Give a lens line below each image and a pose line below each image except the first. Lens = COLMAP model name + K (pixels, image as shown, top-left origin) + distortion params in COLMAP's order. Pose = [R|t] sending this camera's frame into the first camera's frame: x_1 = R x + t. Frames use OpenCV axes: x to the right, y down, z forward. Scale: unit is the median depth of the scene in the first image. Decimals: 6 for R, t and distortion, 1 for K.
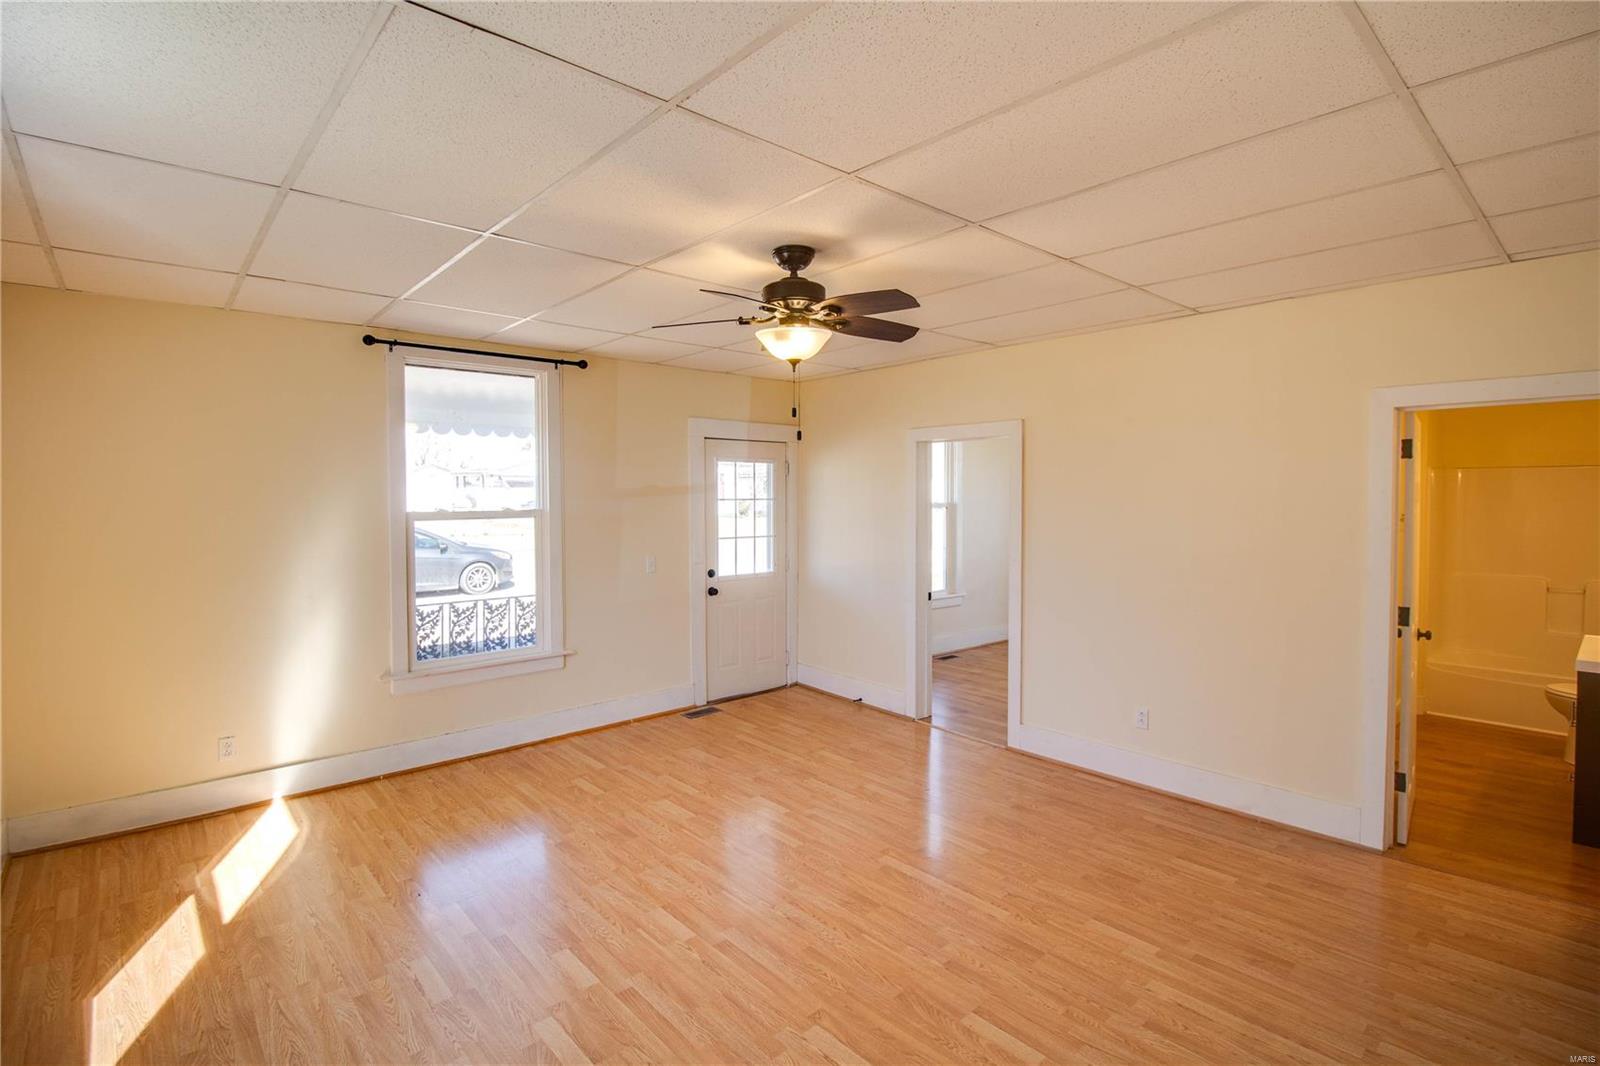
lens RADIAL K [[793.1, 0, 806.6], [0, 793.1, 514.8], [0, 0, 1]] dist [-0.016656, -0.001511]
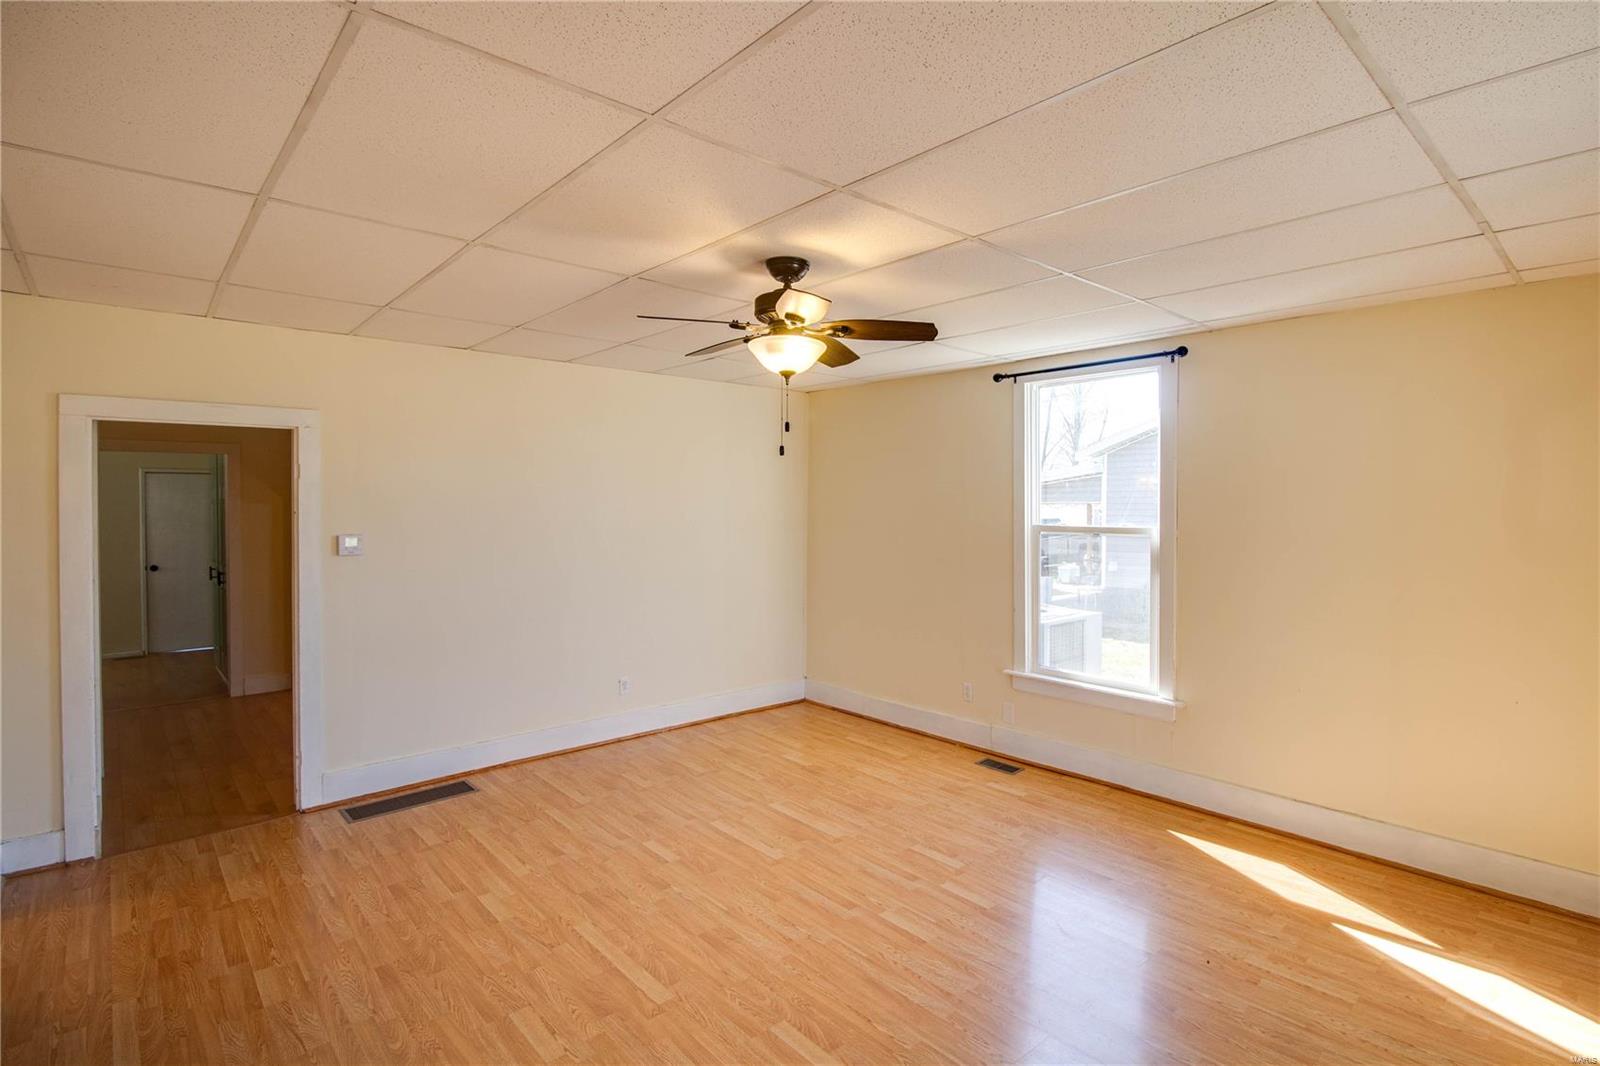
lens RADIAL K [[793.1, 0, 806.6], [0, 793.1, 514.8], [0, 0, 1]] dist [-0.016656, -0.001511]
pose [[-0.999909, -0.001051, 0.013429, -0.055245], [-0.000536, 0.999264, 0.038343, -0.061949], [-0.013459, 0.038332, -0.999174, 2.075005]]
